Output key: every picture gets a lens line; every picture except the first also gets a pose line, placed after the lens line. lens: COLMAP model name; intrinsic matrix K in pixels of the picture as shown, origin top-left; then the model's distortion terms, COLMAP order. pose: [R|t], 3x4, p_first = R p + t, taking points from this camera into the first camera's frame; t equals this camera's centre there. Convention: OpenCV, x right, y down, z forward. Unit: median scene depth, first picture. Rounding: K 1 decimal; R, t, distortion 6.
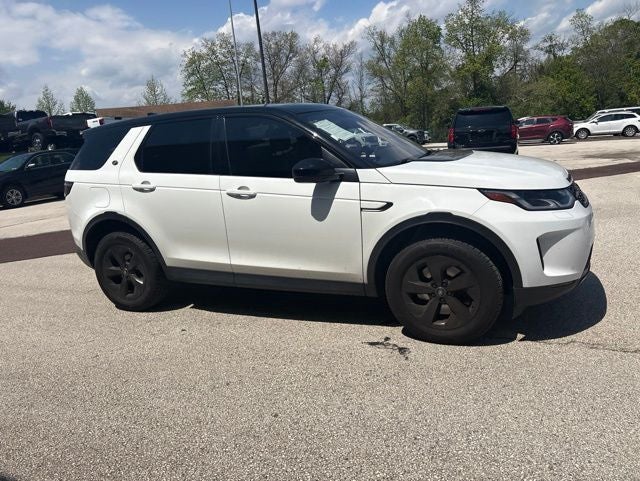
lens RADIAL K [[482.2, 0, 324.7], [0, 482.2, 240.3], [0, 0, 1]] dist [0.058512, -0.068215]
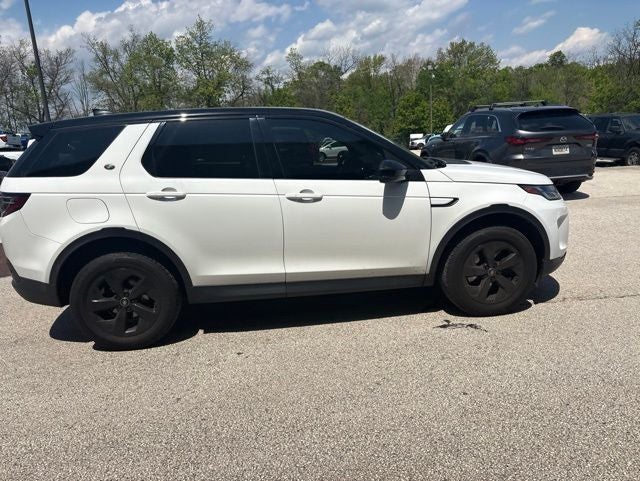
lens RADIAL K [[486.3, 0, 327.6], [0, 486.3, 238.9], [0, 0, 1]] dist [0.052707, -0.059813]
pose [[0.854791, -0.069309, 0.514324, -0.543042], [0.093163, 0.995436, -0.020692, 0.009700], [-0.510542, 0.065603, 0.857347, 0.126555]]
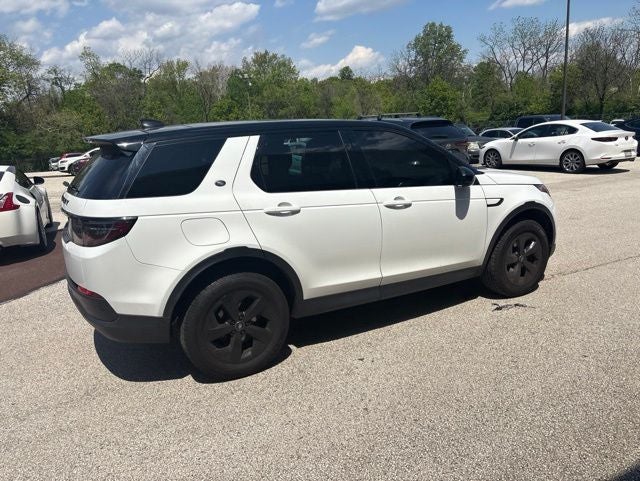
lens RADIAL K [[477.9, 0, 320.0], [0, 477.9, 240.5], [0, 0, 1]] dist [0.074539, -0.074734]
pose [[0.605959, -0.127310, 0.785242, -0.921540], [0.176620, 0.984005, 0.023241, -0.062254], [-0.775641, 0.124607, 0.618752, 0.432094]]
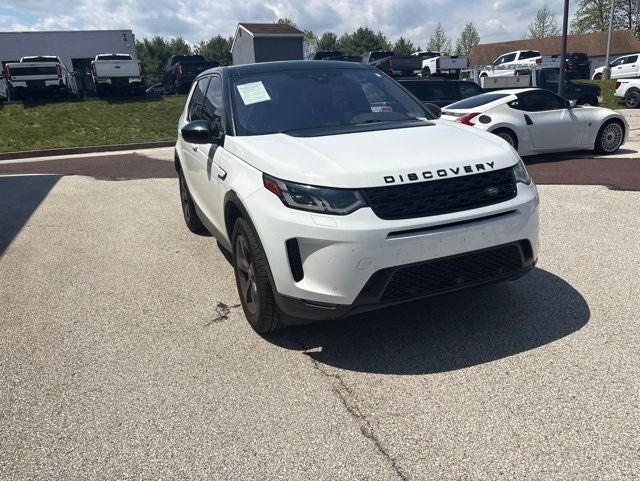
lens RADIAL K [[482.2, 0, 324.7], [0, 482.2, 240.3], [0, 0, 1]] dist [0.058512, -0.068215]
pose [[0.732059, 0.236639, -0.638820, 0.708660], [-0.157077, 0.971096, 0.179721, -0.115655], [0.662885, -0.031223, 0.748070, 0.286235]]
